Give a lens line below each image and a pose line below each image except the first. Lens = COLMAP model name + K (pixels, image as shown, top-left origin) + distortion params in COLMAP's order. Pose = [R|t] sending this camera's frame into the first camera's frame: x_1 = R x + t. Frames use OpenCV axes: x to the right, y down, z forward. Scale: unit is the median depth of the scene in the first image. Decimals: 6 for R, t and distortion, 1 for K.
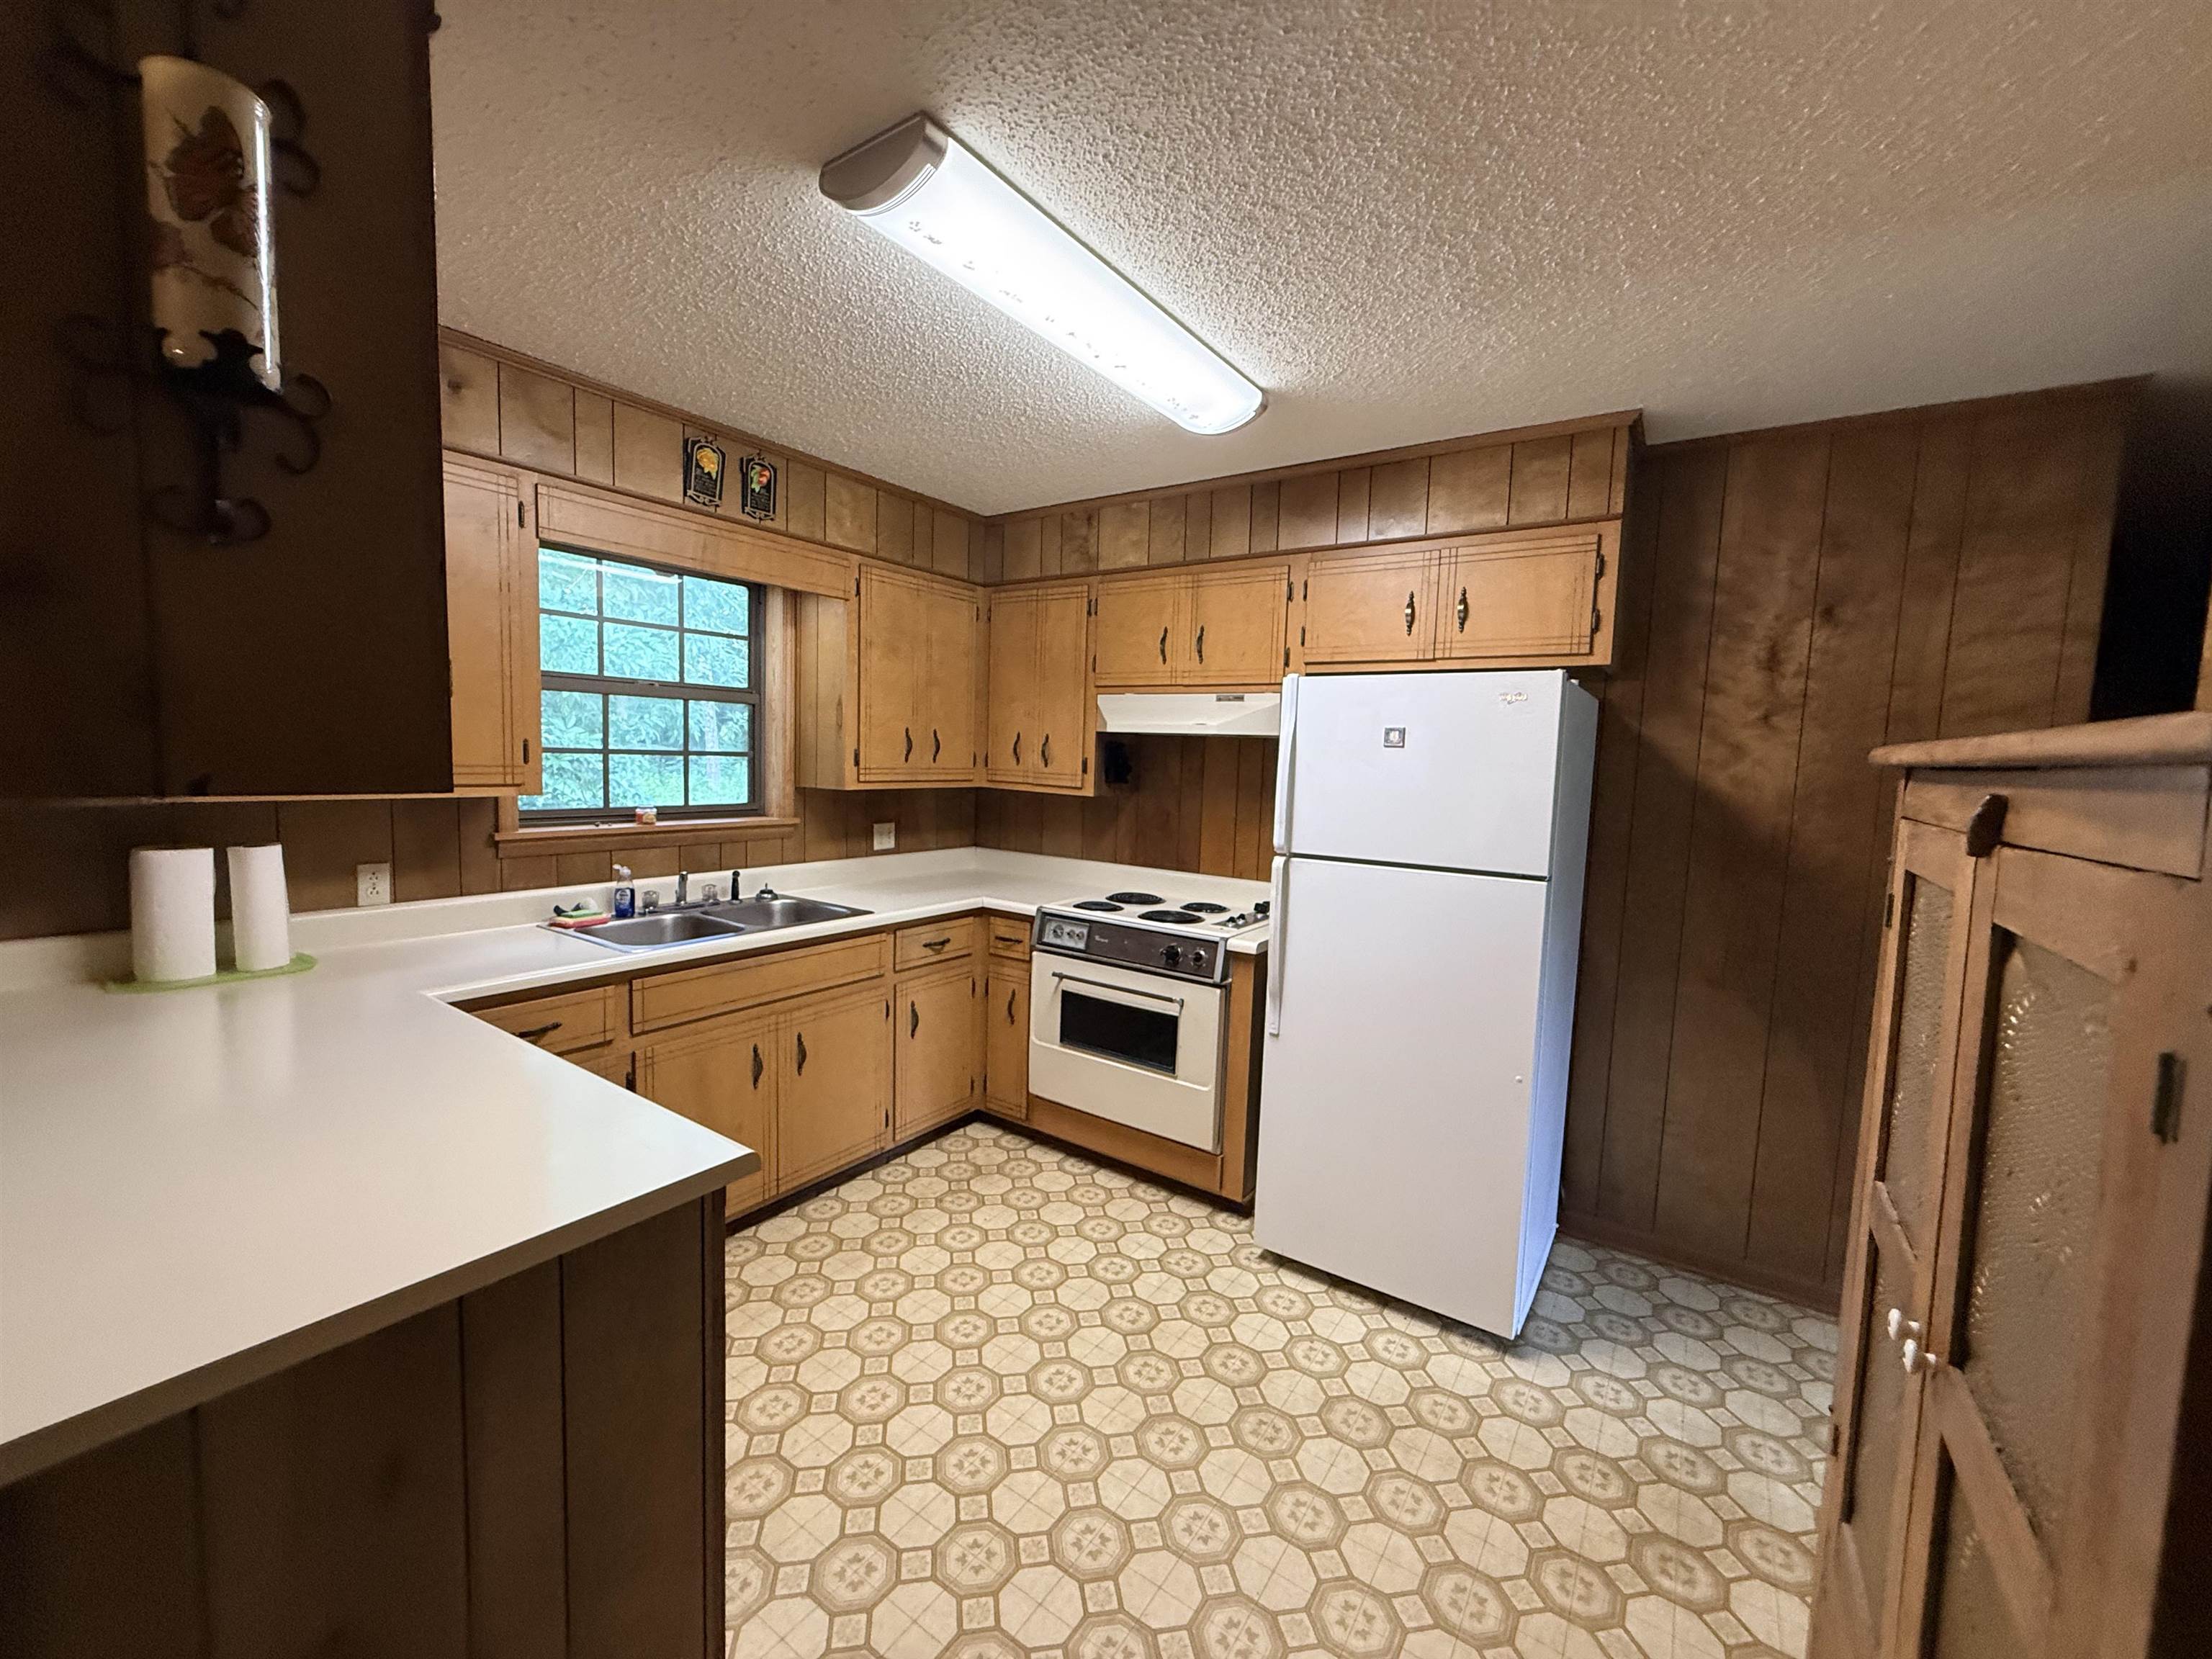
lens RADIAL K [[877.9, 0, 1102.3], [0, 877.9, 827.4], [0, 0, 1]] dist [0.002228, -0.000794]
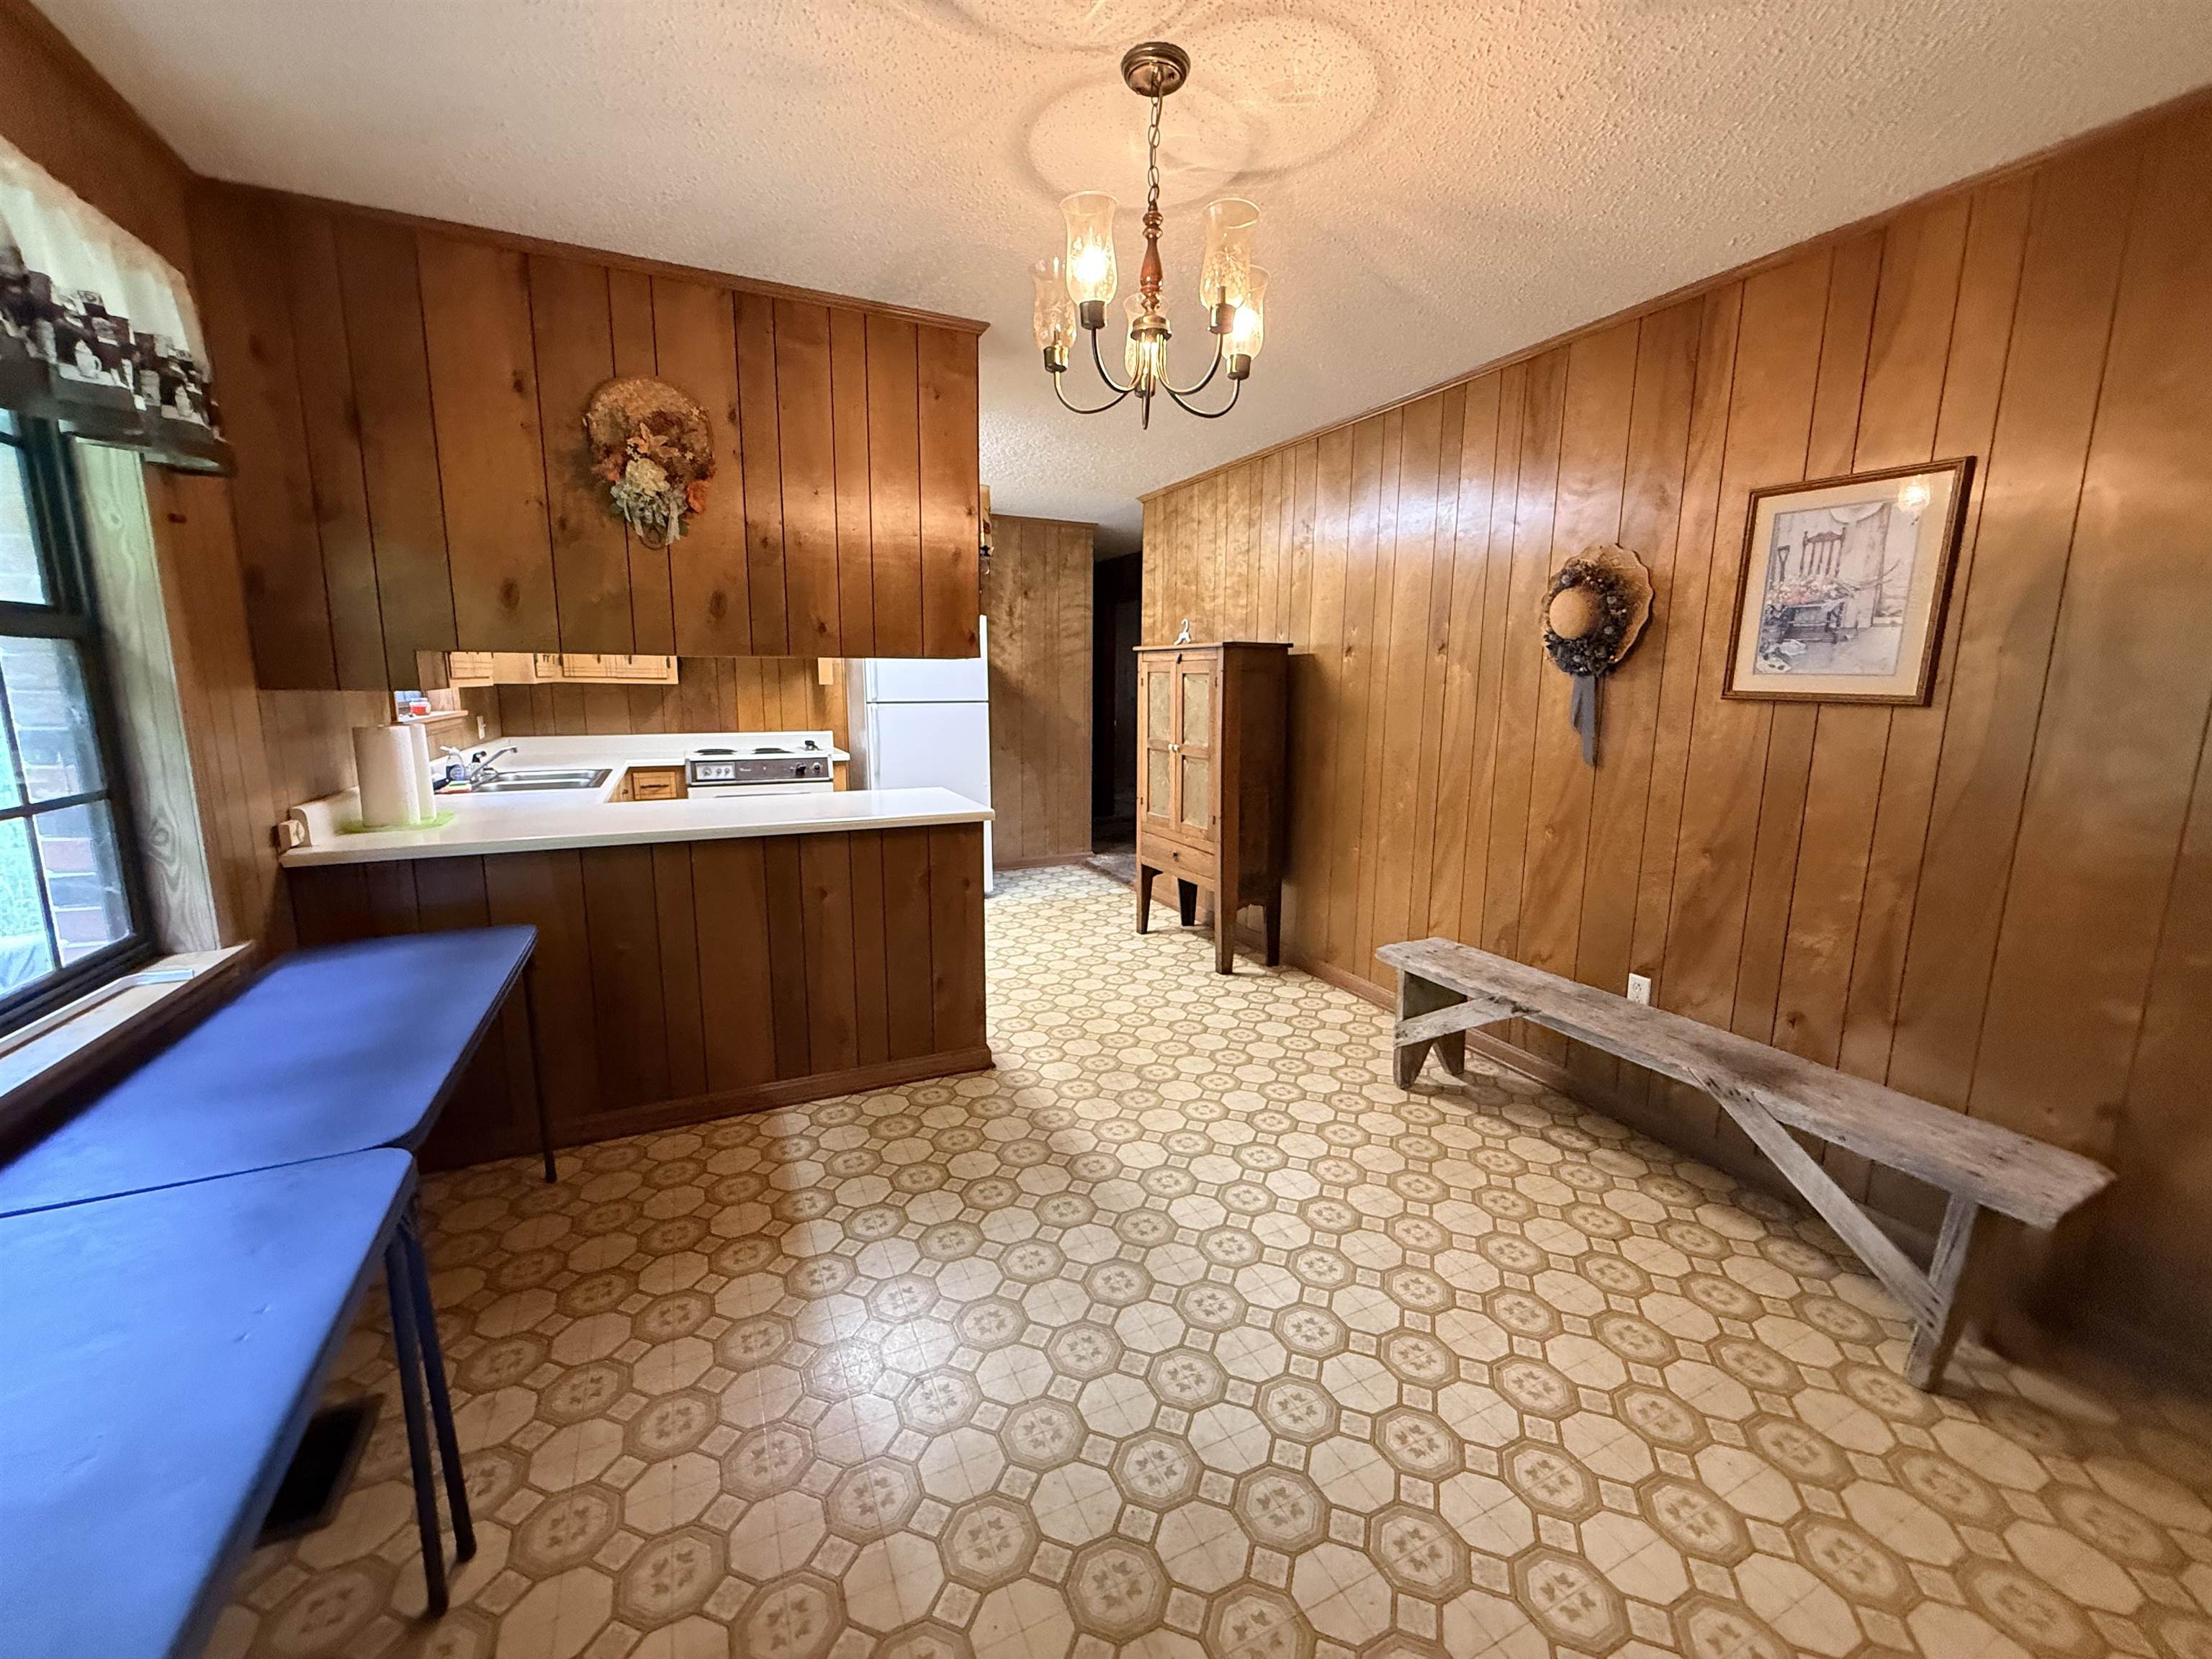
lens RADIAL K [[877.9, 0, 1099.8], [0, 877.9, 830.4], [0, 0, 1]] dist [0.002228, -0.000794]
pose [[0.500653, -0.178129, 0.847123, -1.190922], [0.084144, 0.983979, 0.157177, 0.042836], [-0.861549, -0.007411, 0.507621, -0.425037]]
